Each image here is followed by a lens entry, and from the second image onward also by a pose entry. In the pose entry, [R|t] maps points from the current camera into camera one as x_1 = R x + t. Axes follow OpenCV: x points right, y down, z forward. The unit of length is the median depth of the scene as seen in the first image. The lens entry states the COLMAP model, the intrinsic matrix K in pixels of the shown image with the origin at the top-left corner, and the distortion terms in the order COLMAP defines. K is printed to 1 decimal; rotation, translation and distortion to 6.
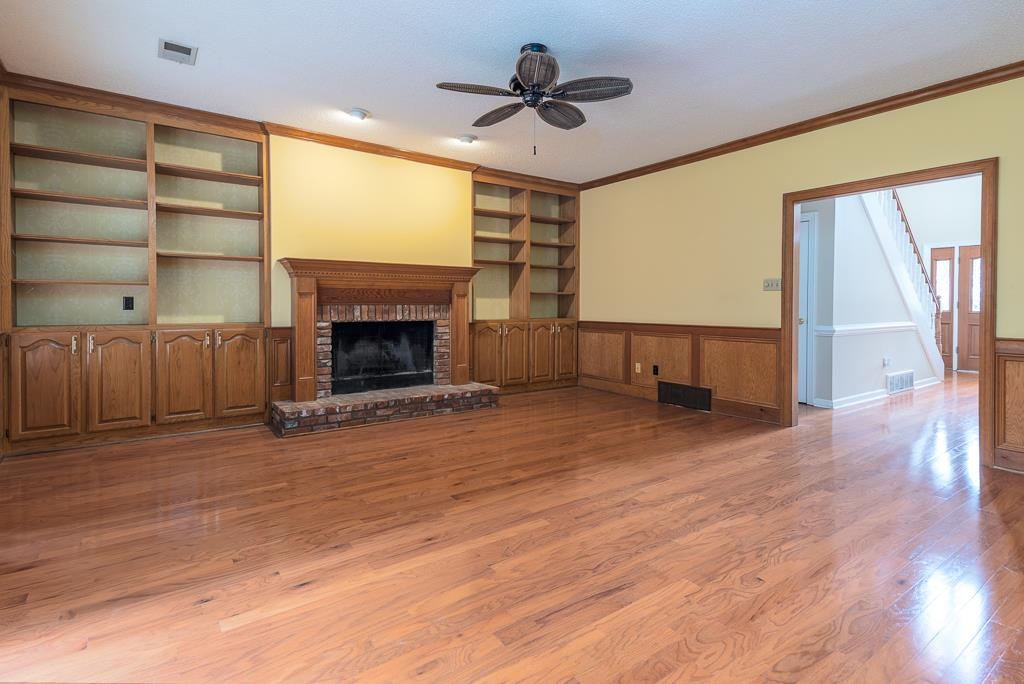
lens RADIAL K [[504.5, 0, 496.5], [0, 504.5, 308.5], [0, 0, 1]] dist [0.043024, -0.000093]
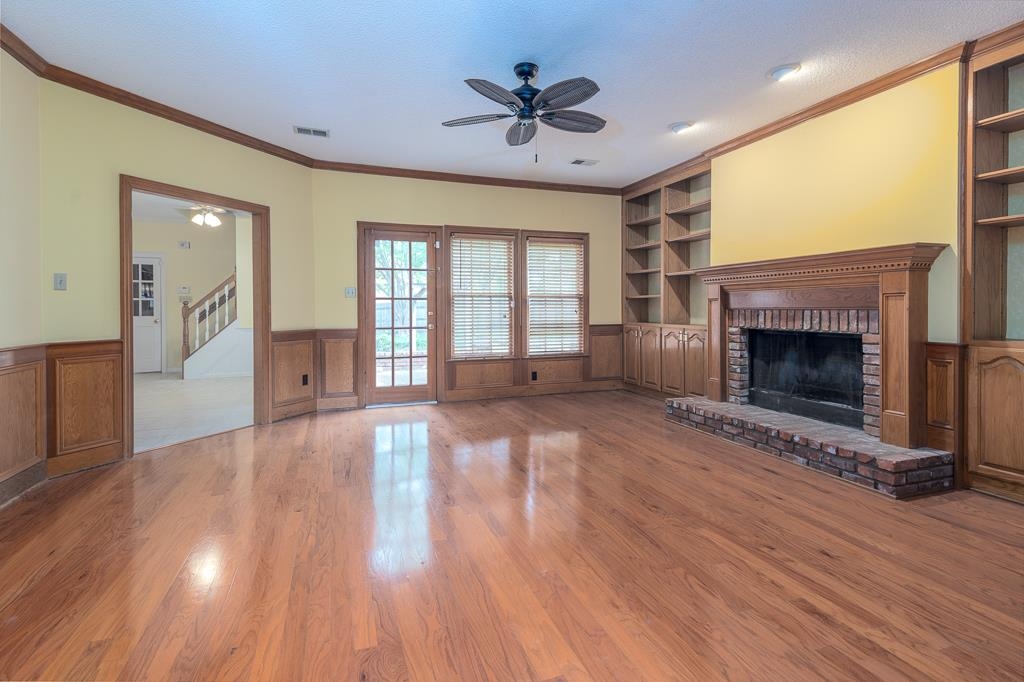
lens RADIAL K [[469.7, 0, 487.6], [0, 469.7, 311.4], [0, 0, 1]] dist [0.036676, -0.000226]
pose [[-0.269110, 0.001956, -0.963107, 0.663007], [-0.008401, 0.999955, 0.004378, -0.004675], [0.963073, 0.009269, -0.269082, 0.759225]]
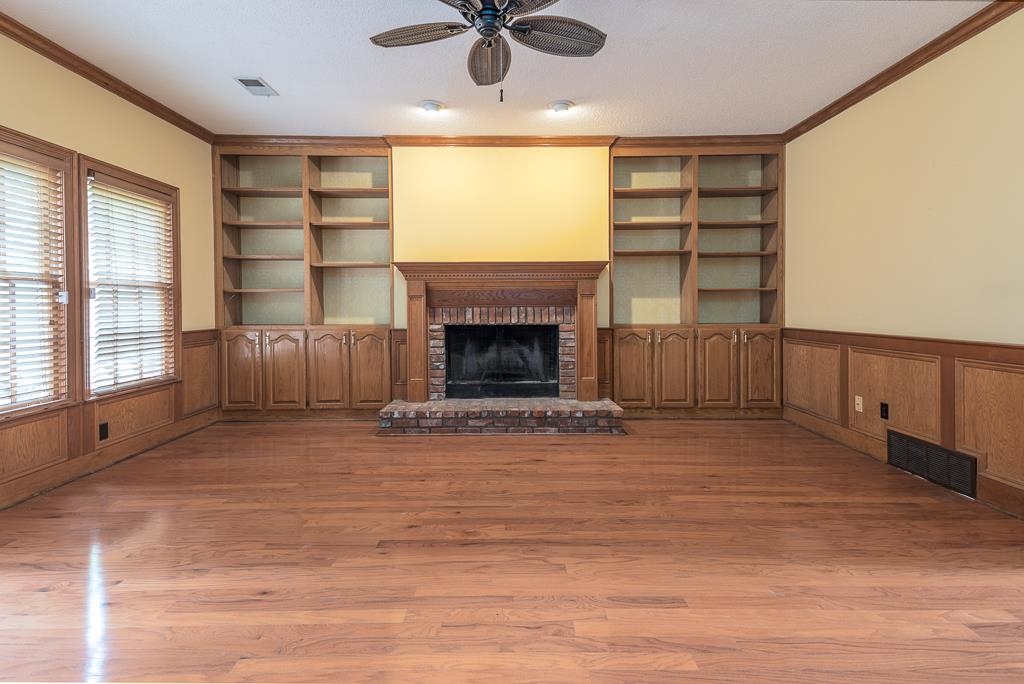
lens RADIAL K [[494.7, 0, 511.2], [0, 494.7, 310.0], [0, 0, 1]] dist [0.042153, -0.000838]
pose [[0.825051, -0.003366, -0.565048, 0.321133], [0.002554, 0.999994, -0.002228, 0.000465], [0.565052, 0.000395, 0.825055, 0.270381]]
